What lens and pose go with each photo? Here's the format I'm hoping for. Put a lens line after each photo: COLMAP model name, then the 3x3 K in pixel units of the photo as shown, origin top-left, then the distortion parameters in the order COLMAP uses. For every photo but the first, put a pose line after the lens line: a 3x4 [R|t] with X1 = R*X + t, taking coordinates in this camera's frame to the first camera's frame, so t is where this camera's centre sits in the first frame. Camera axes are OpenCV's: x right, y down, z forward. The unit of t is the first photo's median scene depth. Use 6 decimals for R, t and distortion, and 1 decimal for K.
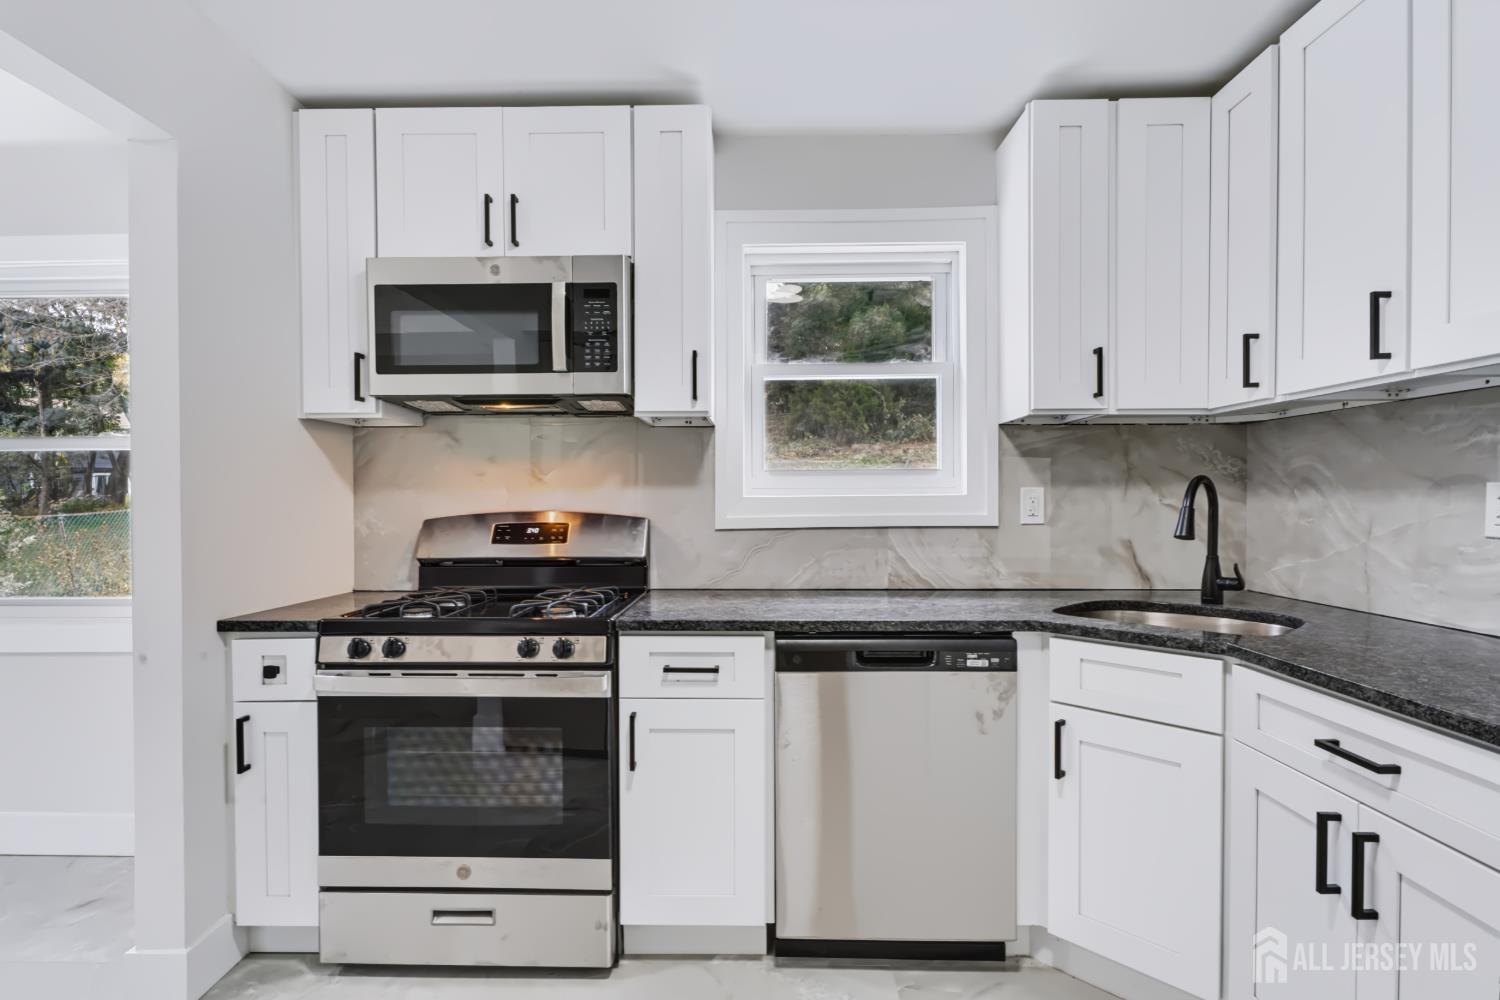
lens RADIAL K [[746.9, 0, 748.2], [0, 746.9, 514.3], [0, 0, 1]] dist [-0.001878, -0.000001]
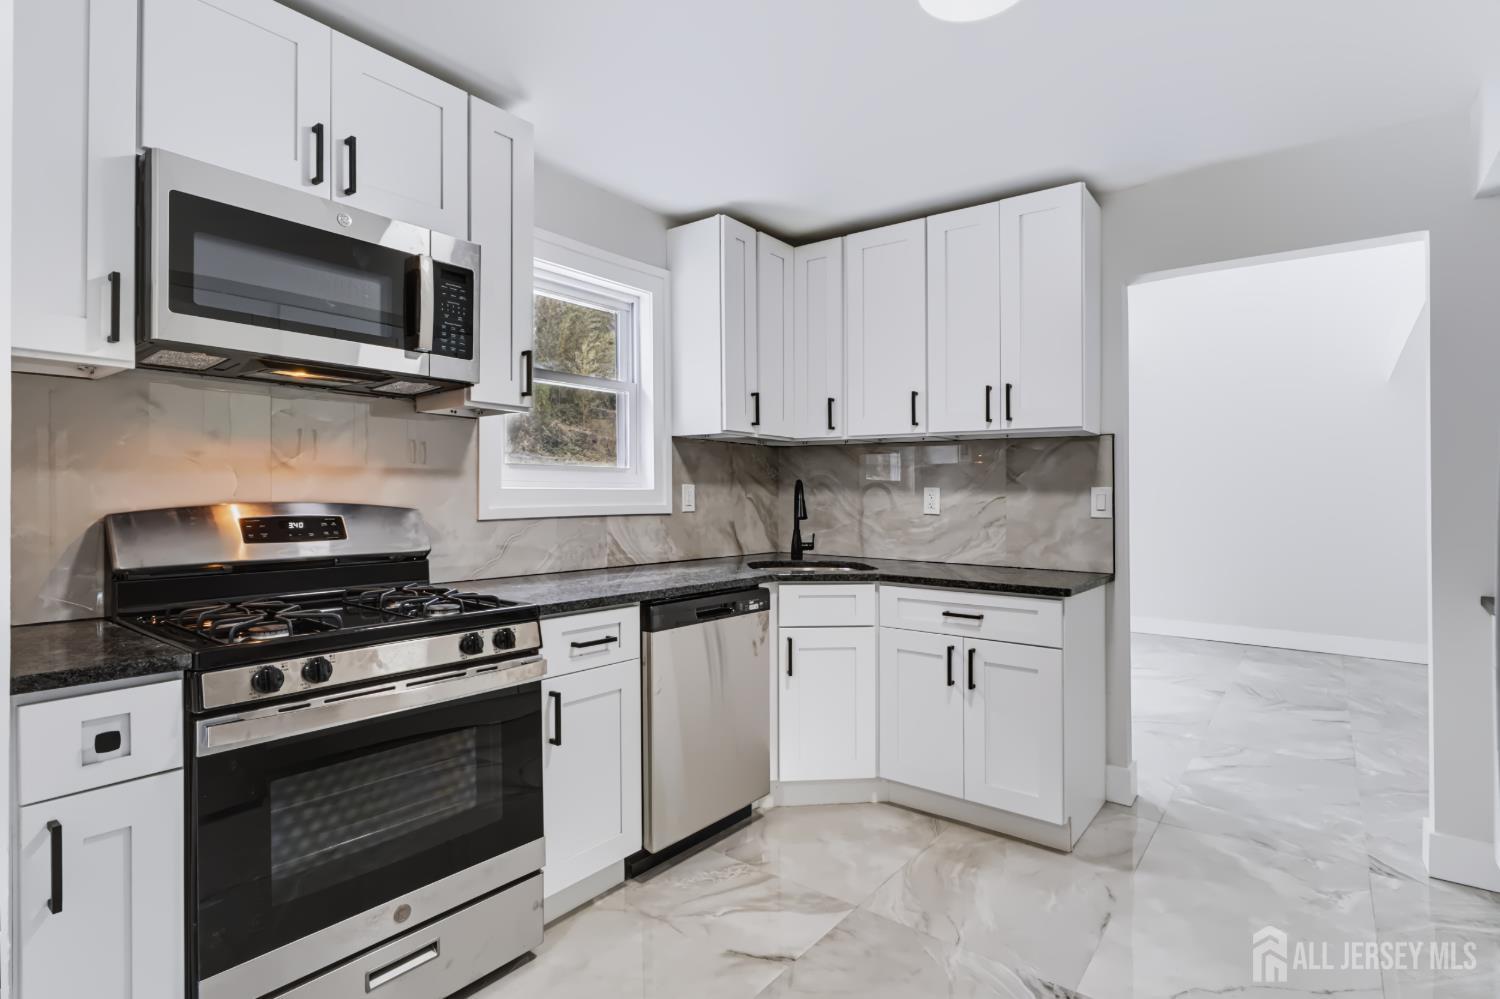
lens RADIAL K [[748.7, 0, 756.8], [0, 748.7, 484.8], [0, 0, 1]] dist [0.000478, 0.000275]
pose [[0.592067, 0.018775, 0.805670, -0.745788], [0.005883, 0.999601, -0.027617, 0.003239], [-0.805867, 0.021091, 0.591721, 0.115778]]
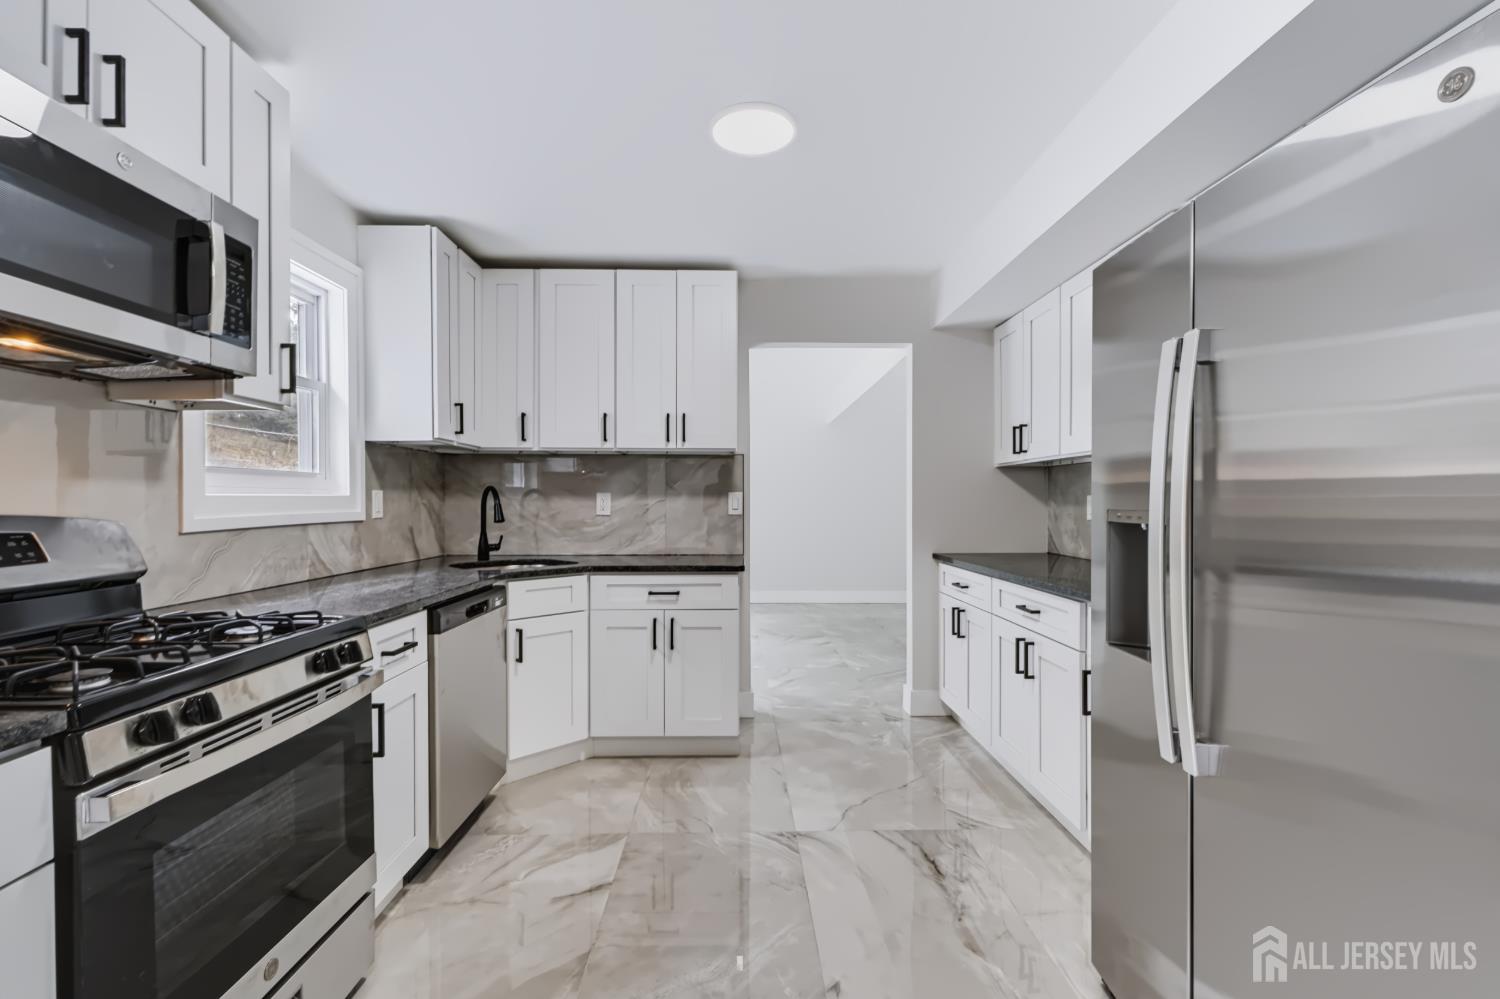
lens RADIAL K [[673.7, 0, 748.7], [0, 673.7, 497.4], [0, 0, 1]] dist [0.002555, 0.000919]
pose [[-0.036118, 0.008559, 0.999311, -0.978449], [0.021624, 0.999736, -0.007781, -0.000375], [-0.999114, 0.021328, -0.036294, 0.453247]]
